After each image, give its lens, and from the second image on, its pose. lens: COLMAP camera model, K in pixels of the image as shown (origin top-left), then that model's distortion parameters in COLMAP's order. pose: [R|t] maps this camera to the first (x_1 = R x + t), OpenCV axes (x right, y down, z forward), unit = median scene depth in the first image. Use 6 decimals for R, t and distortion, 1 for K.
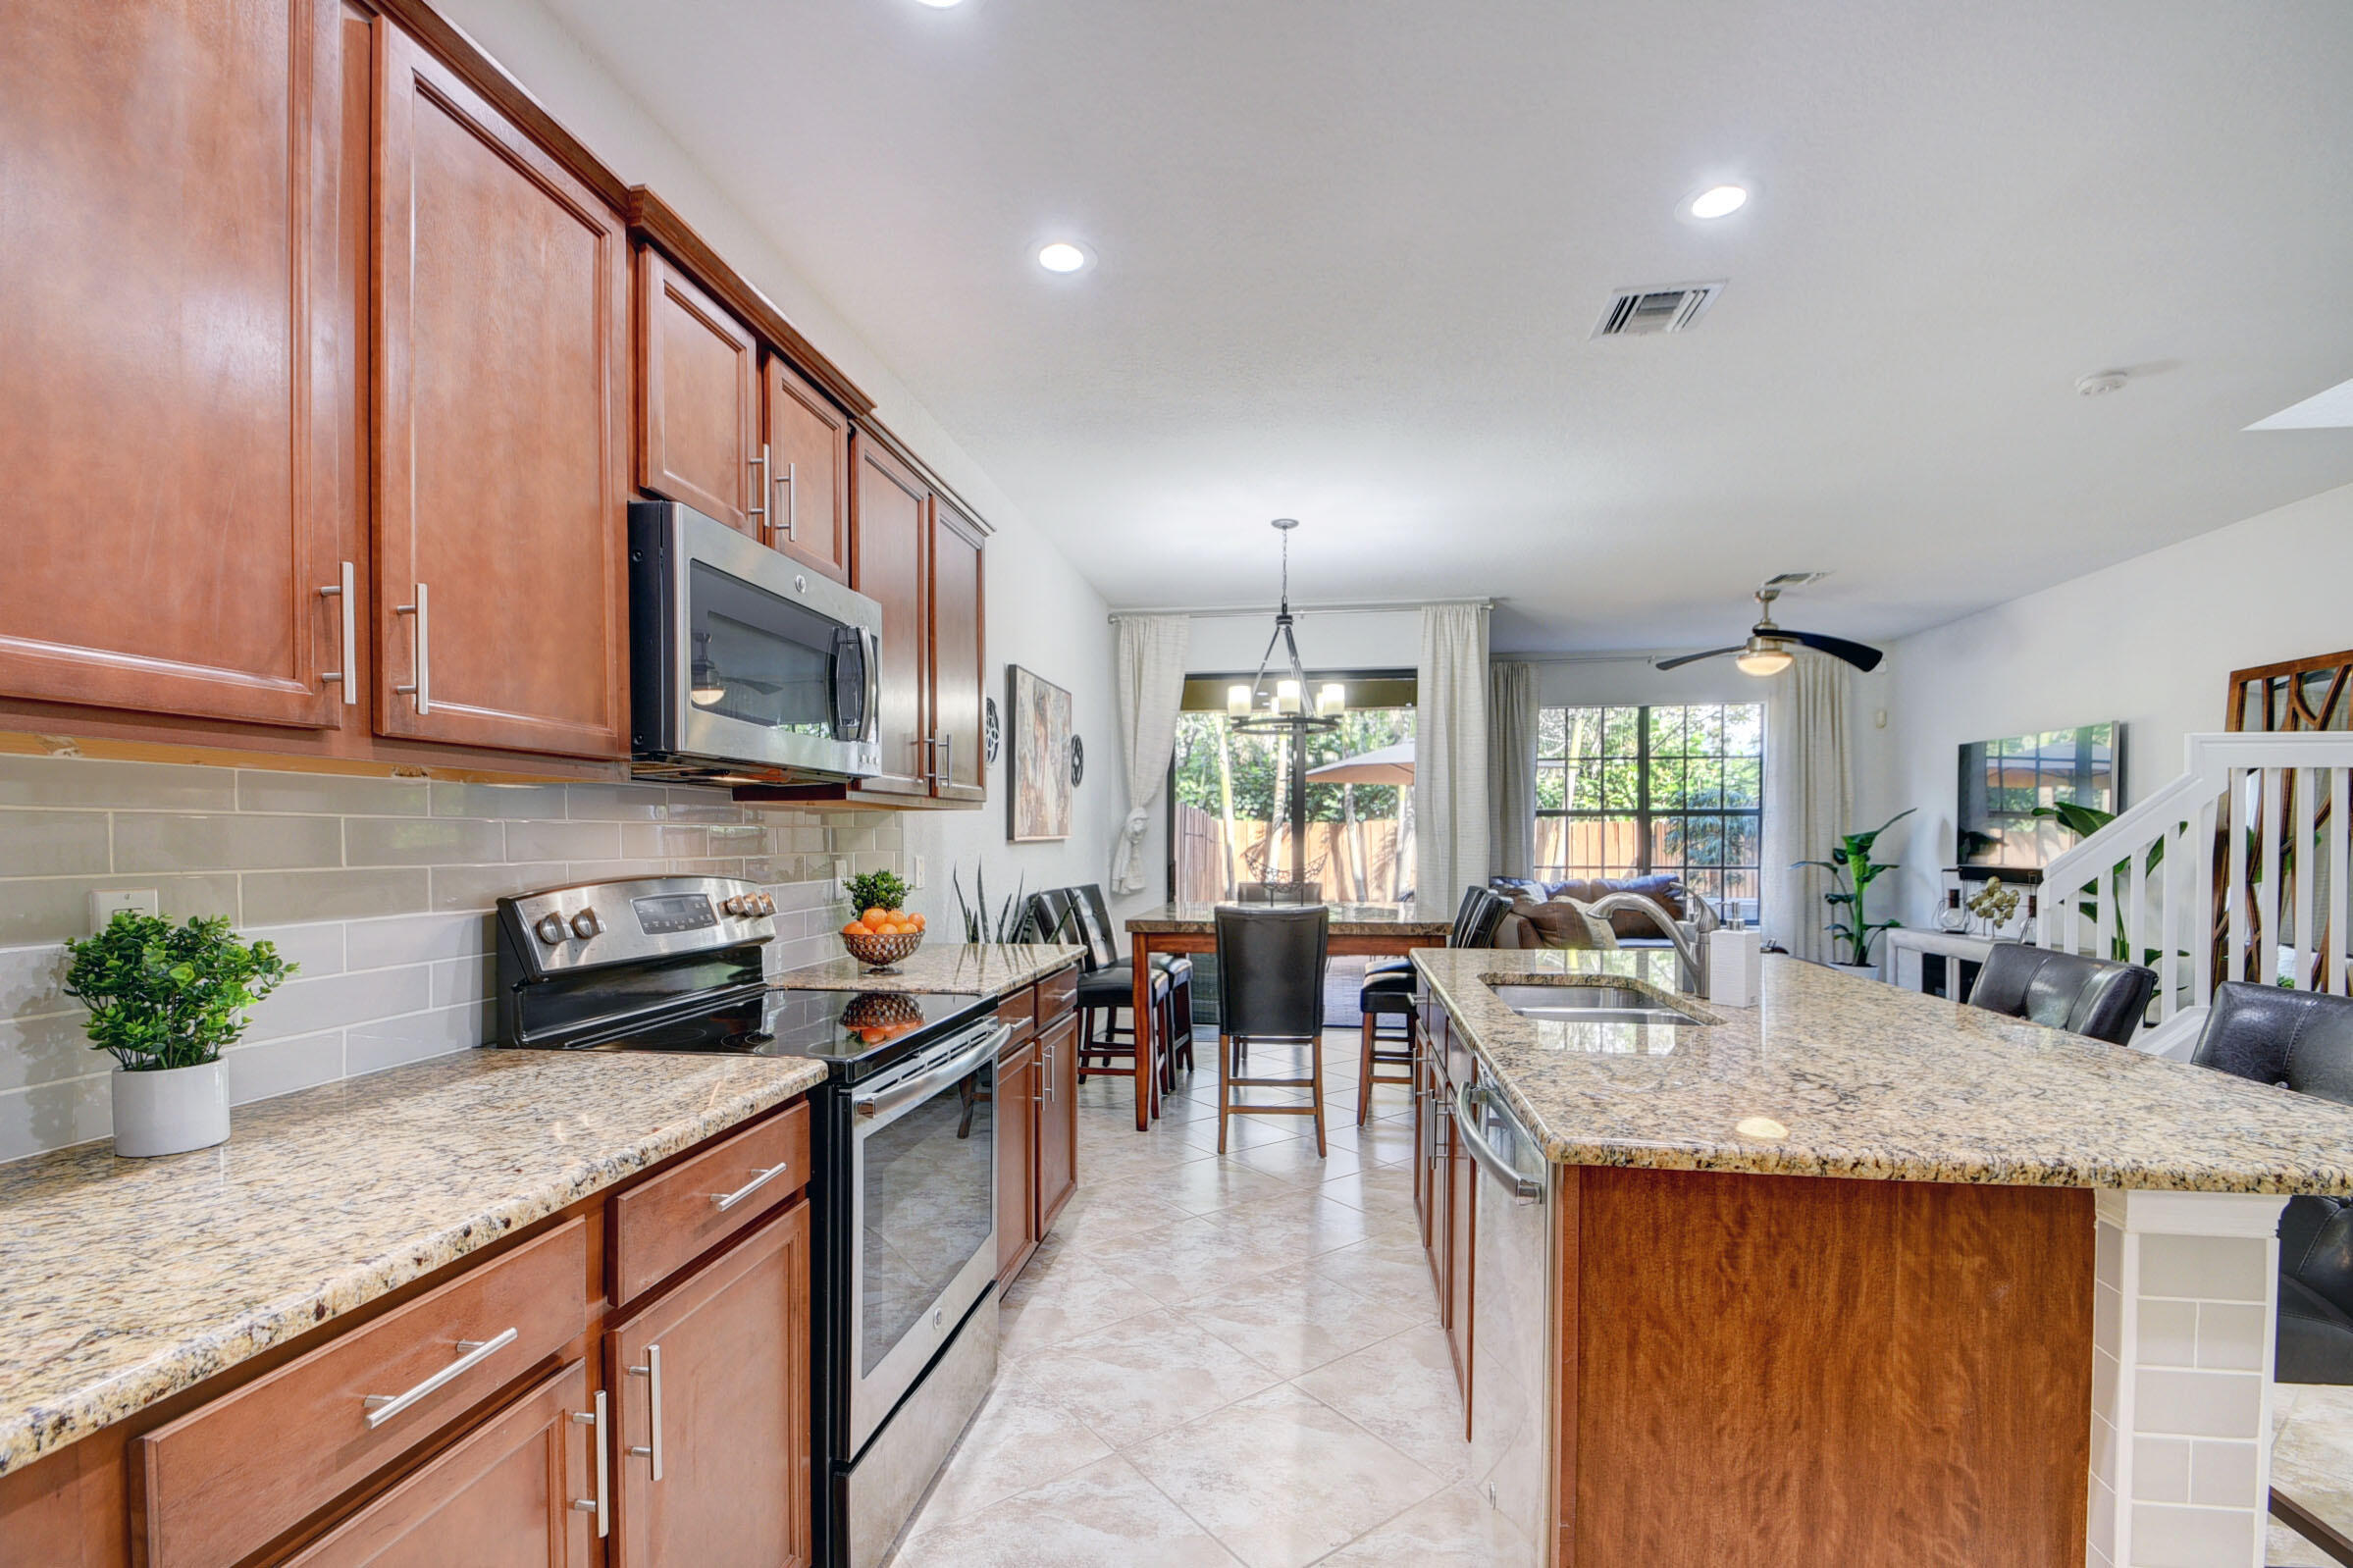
lens RADIAL K [[1049.7, 0, 1160.4], [0, 1049.7, 838.1], [0, 0, 1]] dist [0.019170, -0.021367]
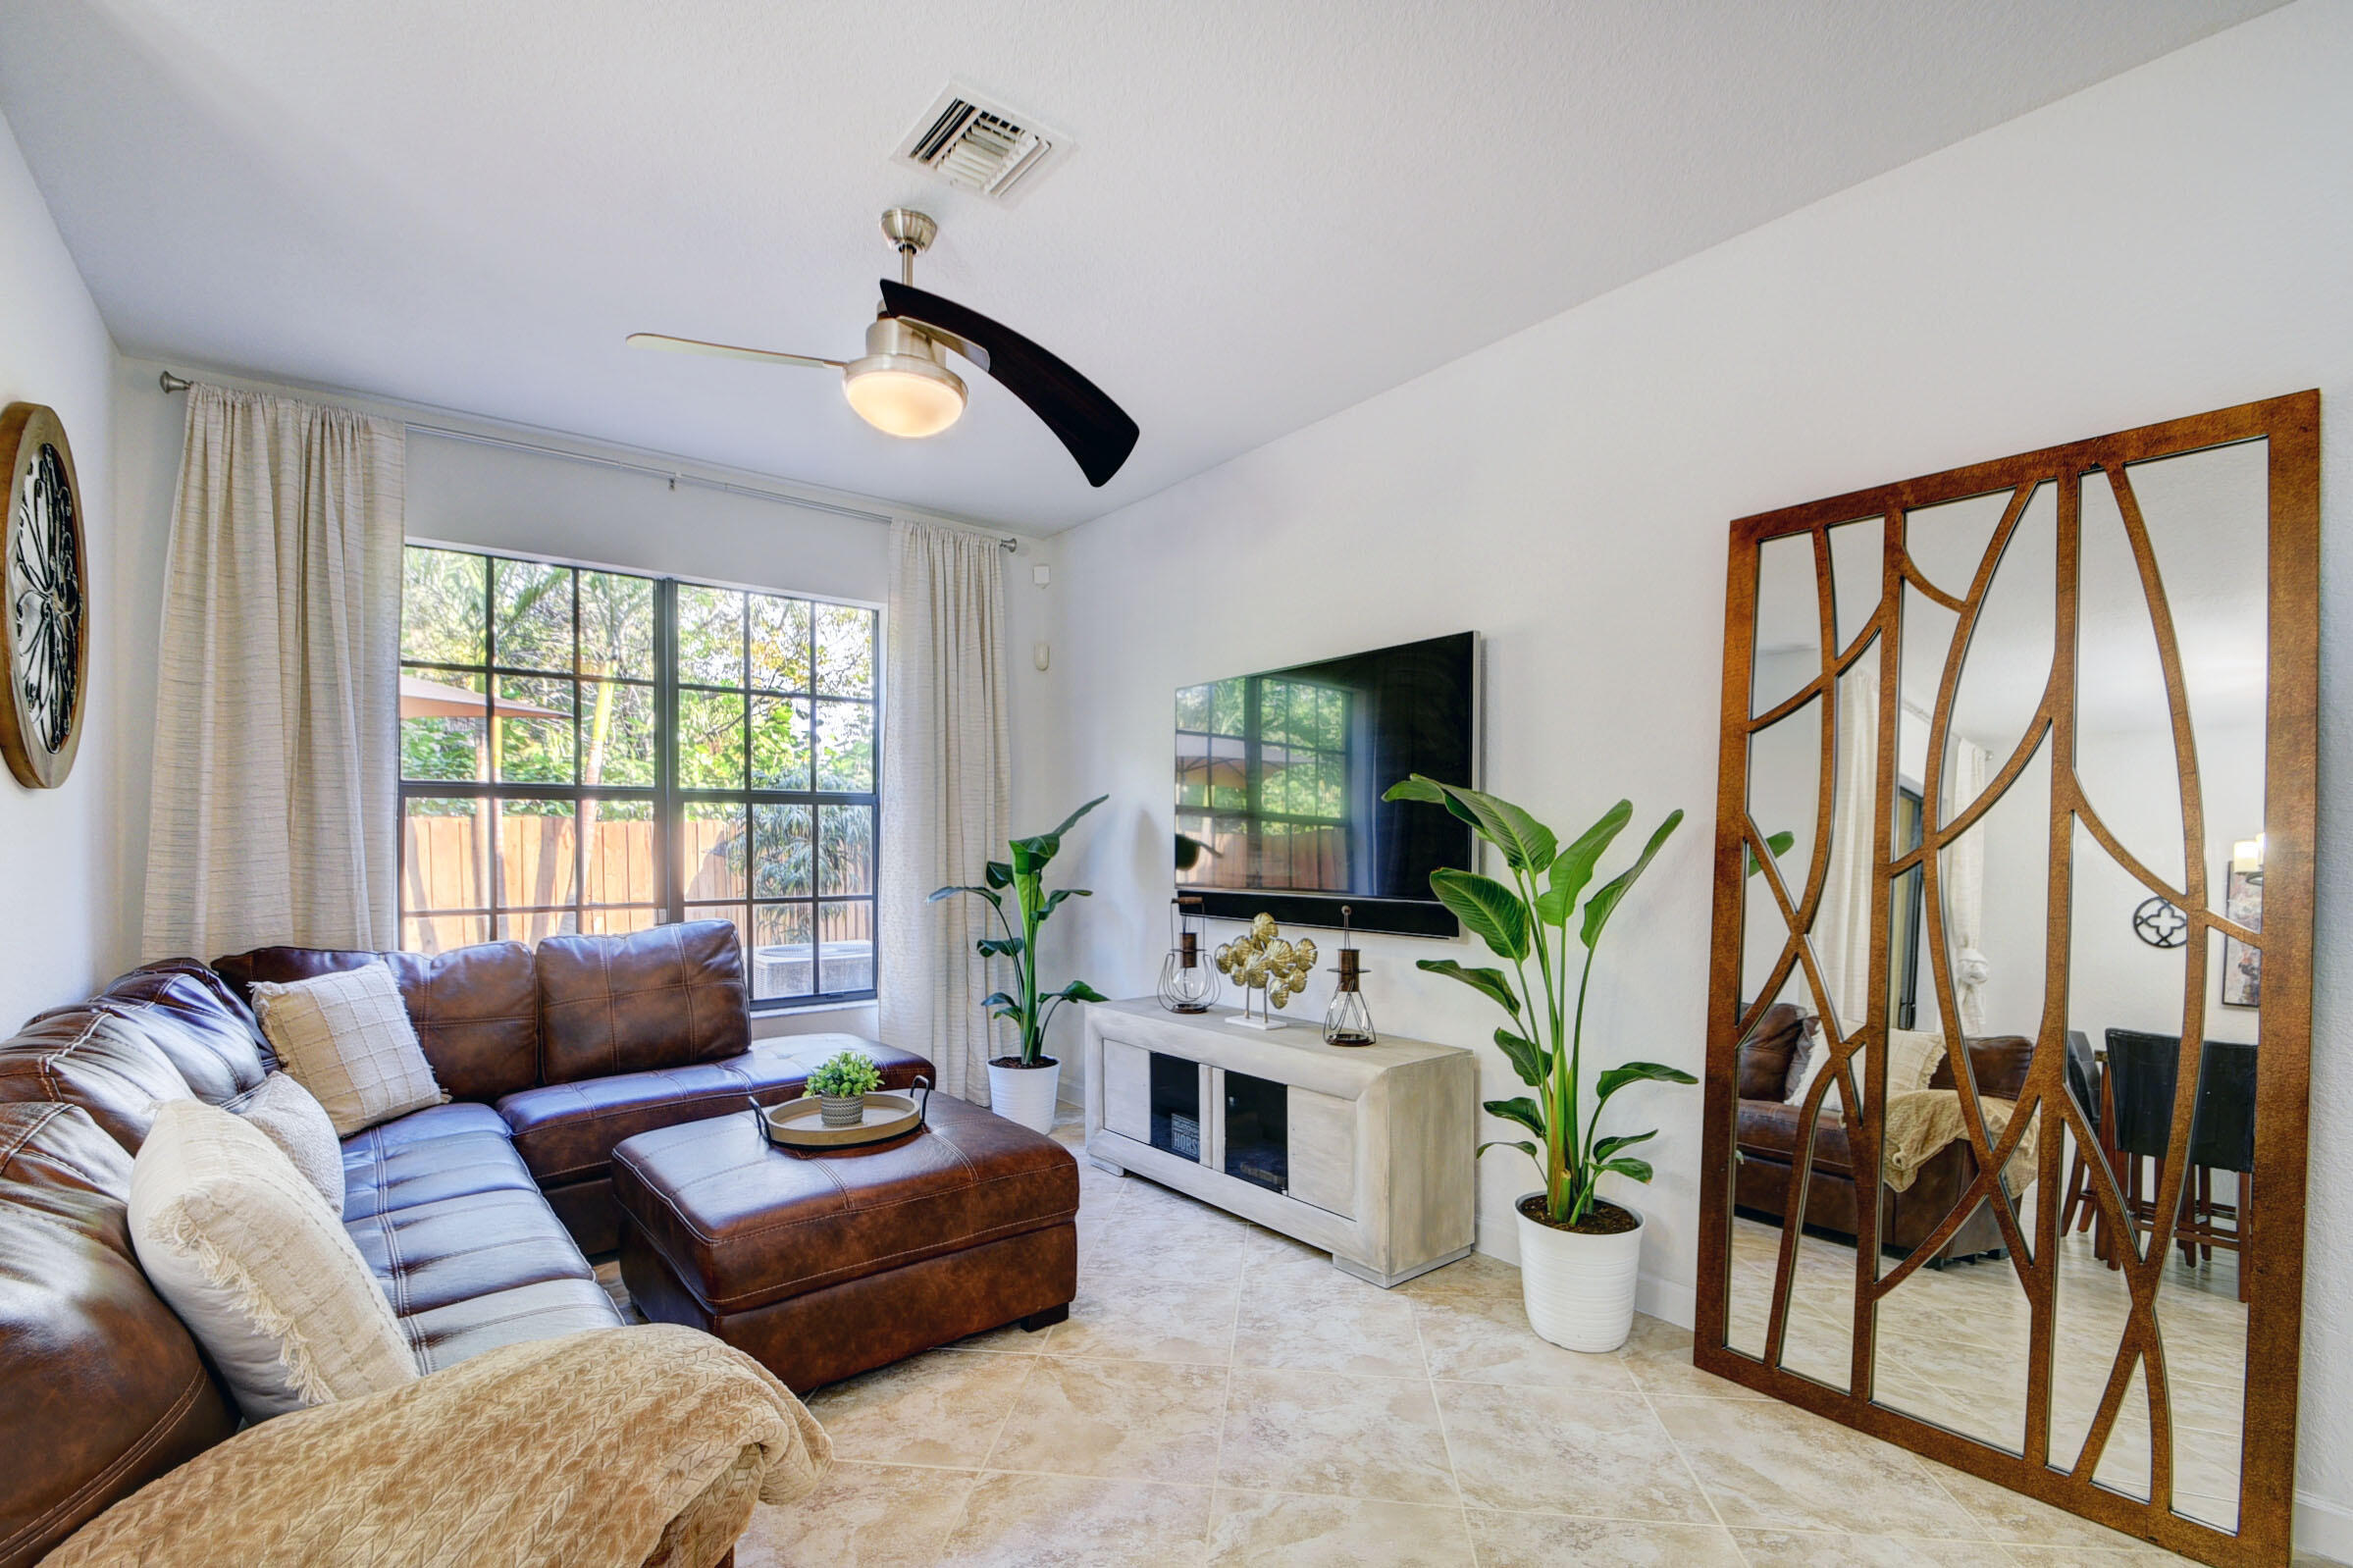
lens RADIAL K [[1049.5, 0, 1168.9], [0, 1049.5, 853.6], [0, 0, 1]] dist [0.019150, -0.020944]
pose [[0.685264, -0.009038, 0.728239, 0.334607], [0.002437, 0.999946, 0.010116, -0.001031], [-0.728291, -0.005158, 0.685249, 0.626185]]
